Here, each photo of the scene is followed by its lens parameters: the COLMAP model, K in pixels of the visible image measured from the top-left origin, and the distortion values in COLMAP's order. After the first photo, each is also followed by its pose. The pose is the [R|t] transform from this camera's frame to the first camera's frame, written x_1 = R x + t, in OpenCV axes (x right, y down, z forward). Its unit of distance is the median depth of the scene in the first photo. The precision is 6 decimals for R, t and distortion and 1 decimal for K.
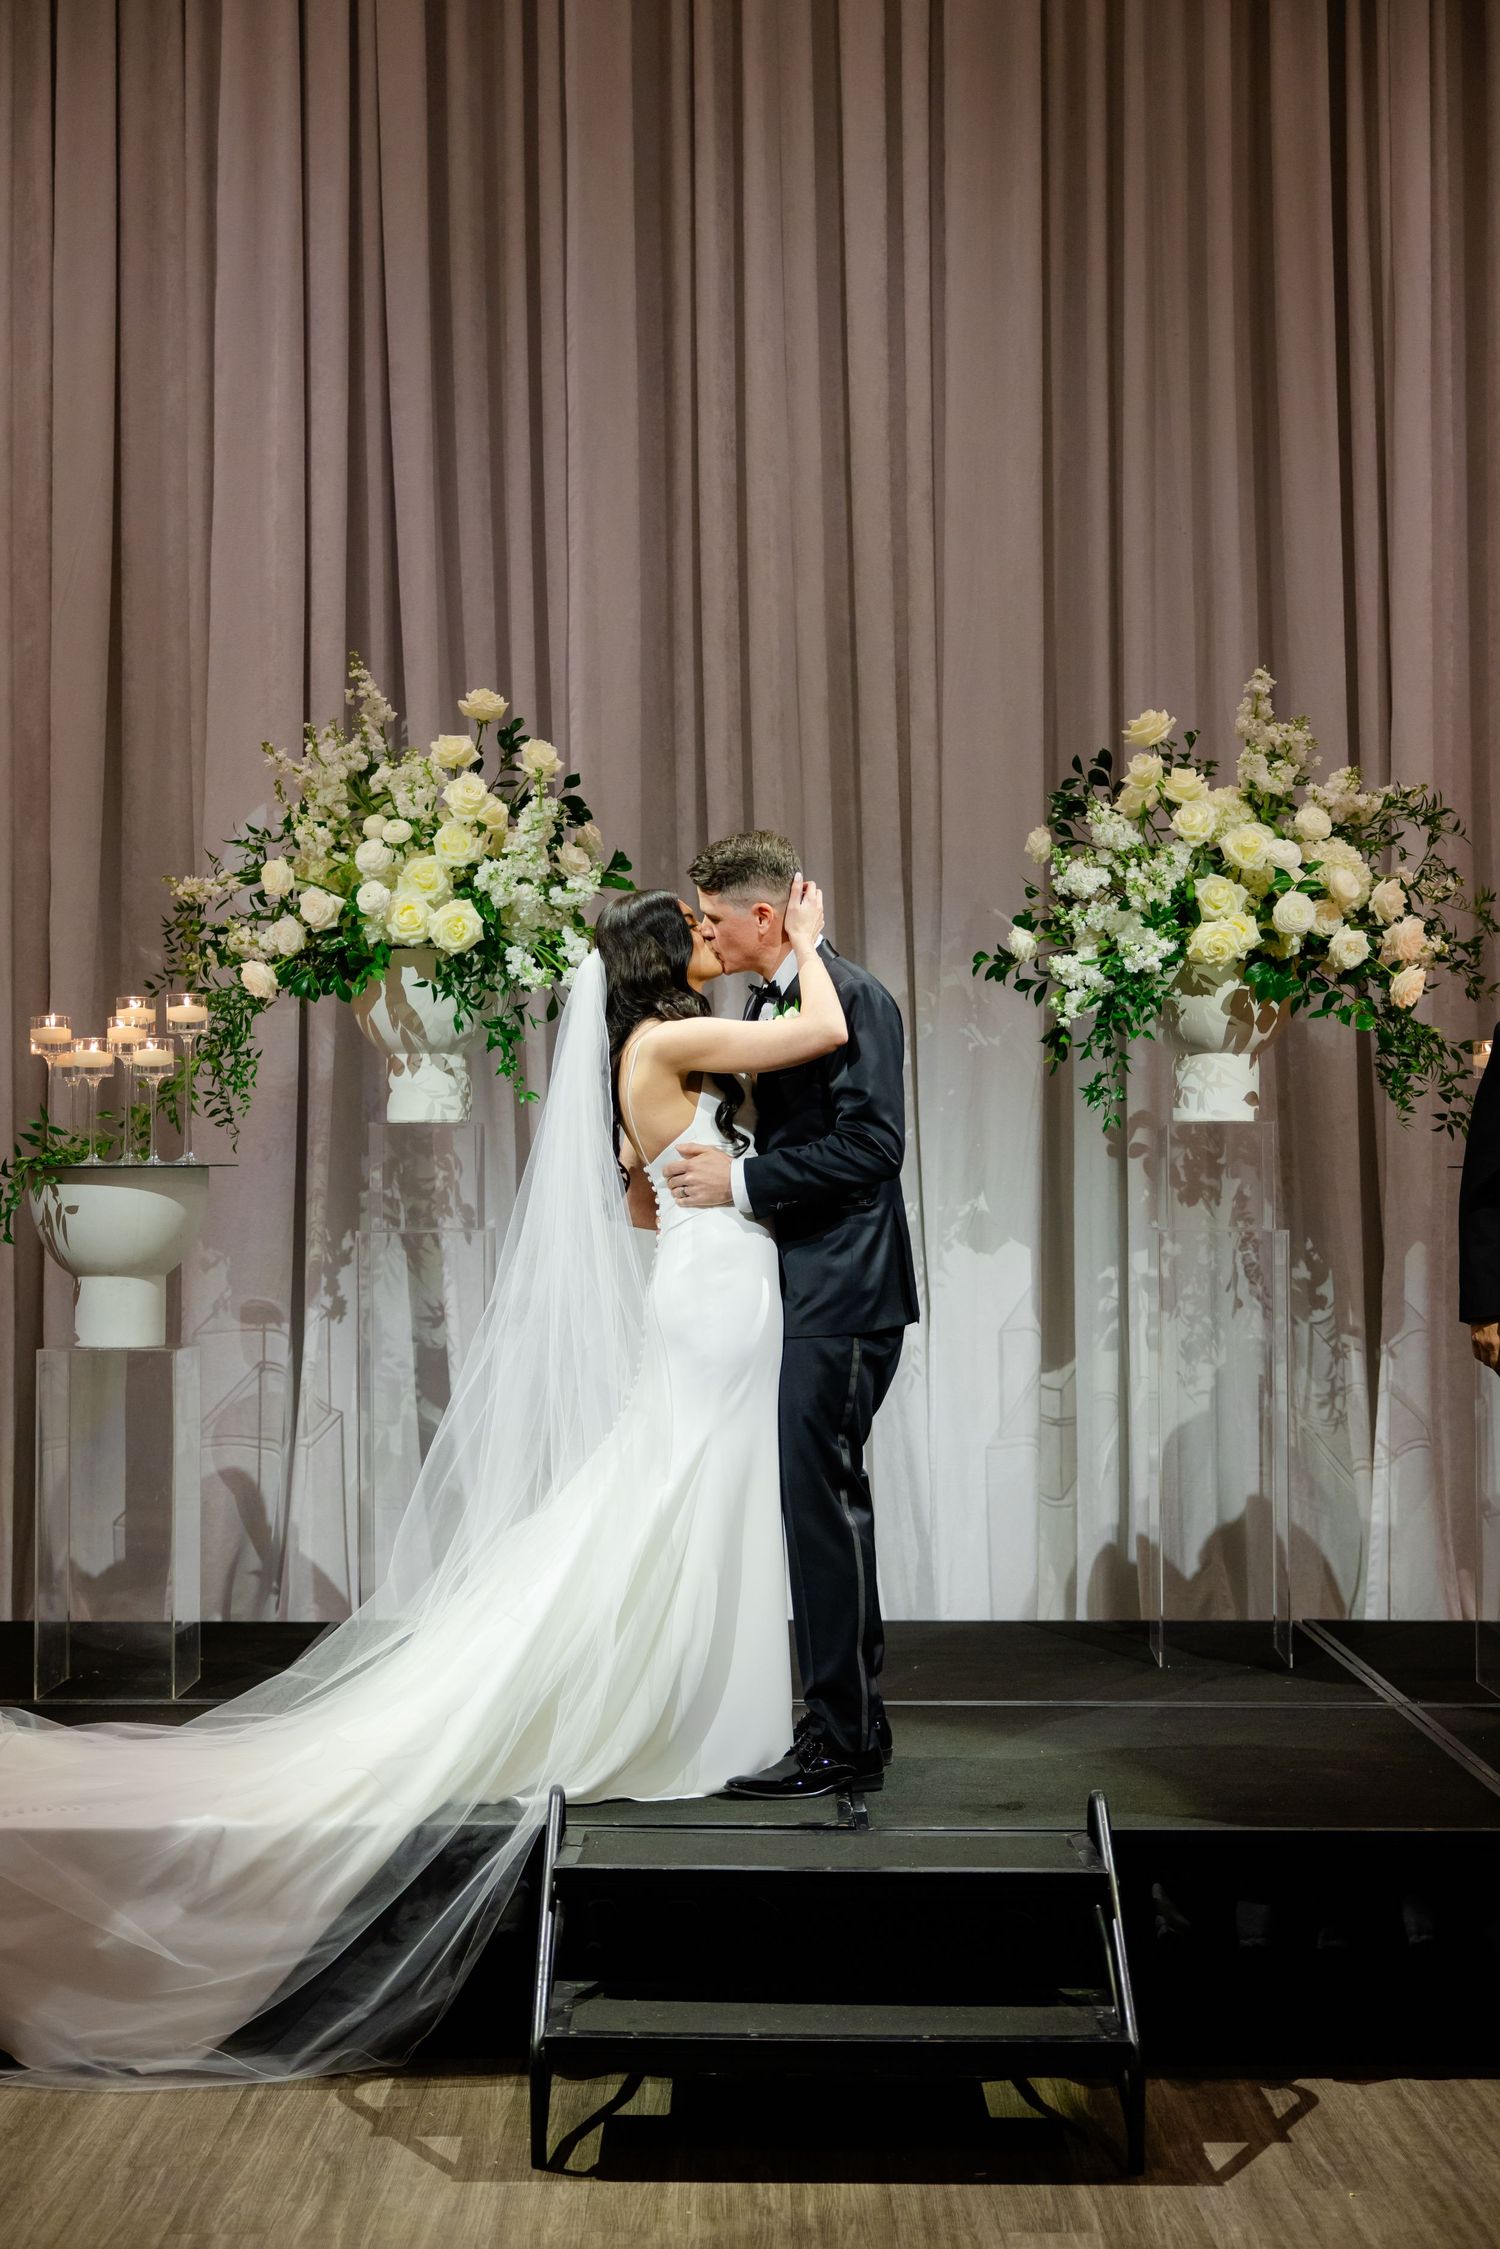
lens RADIAL K [[3001.5, 0, 750.0], [0, 3001.5, 1124.5], [0, 0, 1]] dist [0.020119, -0.012154]
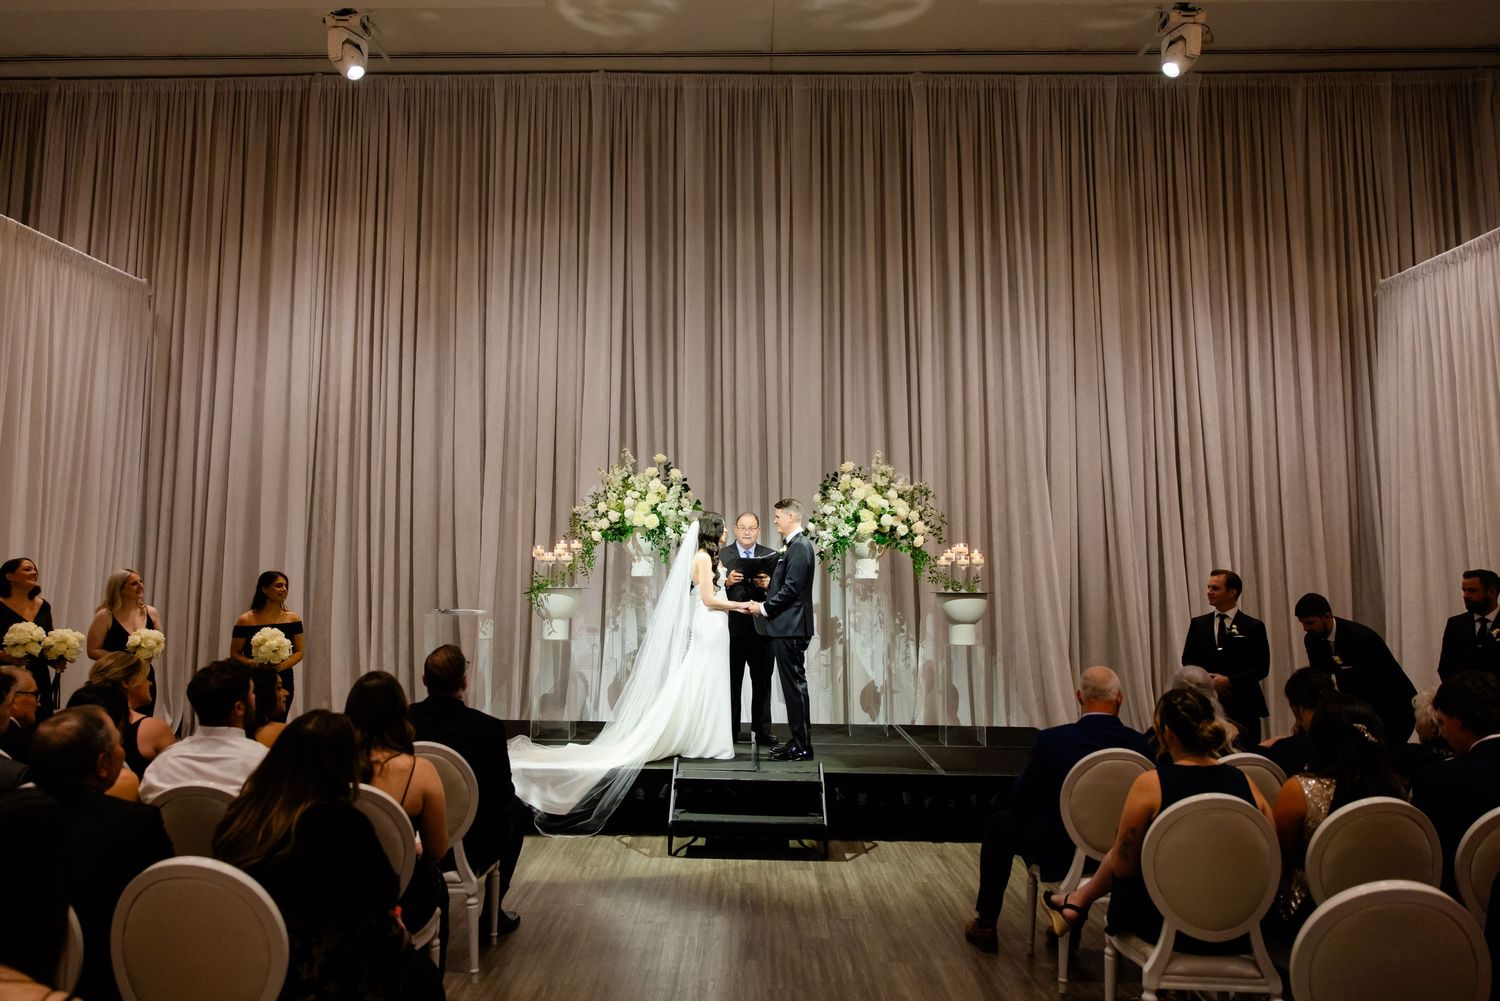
lens RADIAL K [[1052.2, 0, 726.0], [0, 1052.2, 474.8], [0, 0, 1]] dist [0.000152, 0.000397]
pose [[0.999707, 0.008037, -0.022817, 0.018449], [-0.009987, 0.996184, -0.086701, -0.013570], [0.022033, 0.086903, 0.995973, -0.247112]]
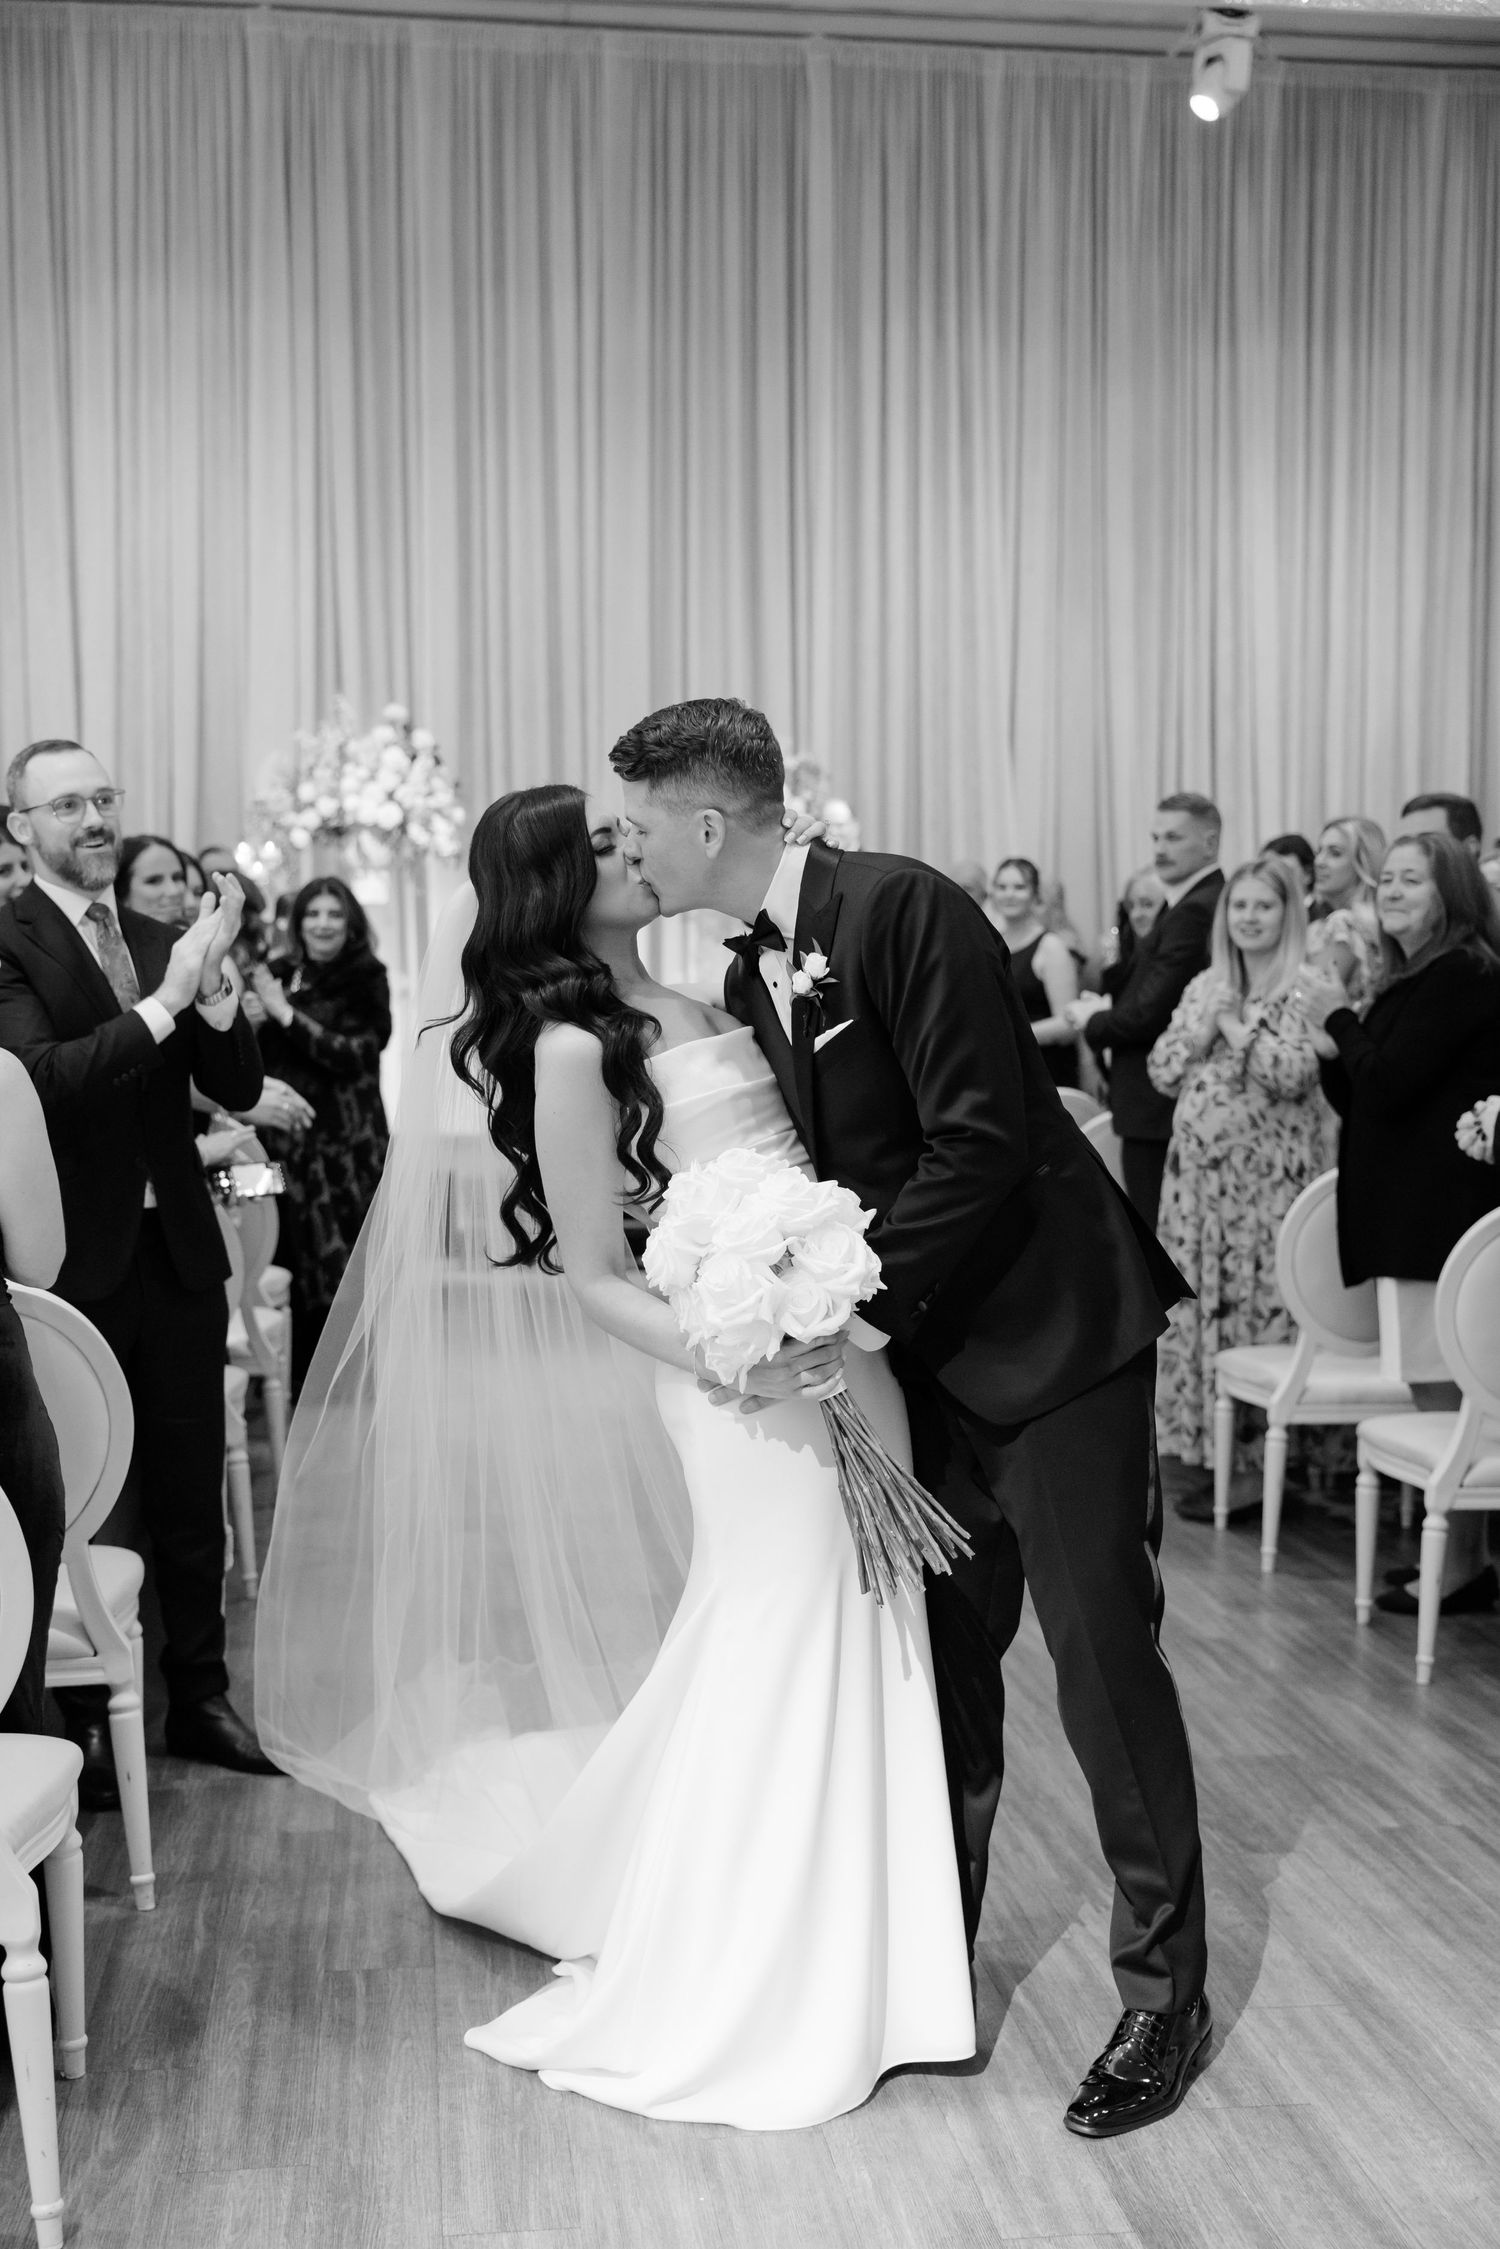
lens RADIAL K [[2502.9, 0, 637.6], [0, 2502.9, 1124.5], [0, 0, 1]] dist [0.016968, 0.015177]
pose [[0.996206, -0.000419, 0.087021, -0.074105], [-0.007011, 0.996351, 0.085056, 0.004244], [-0.086739, -0.085344, 0.992569, -0.902760]]
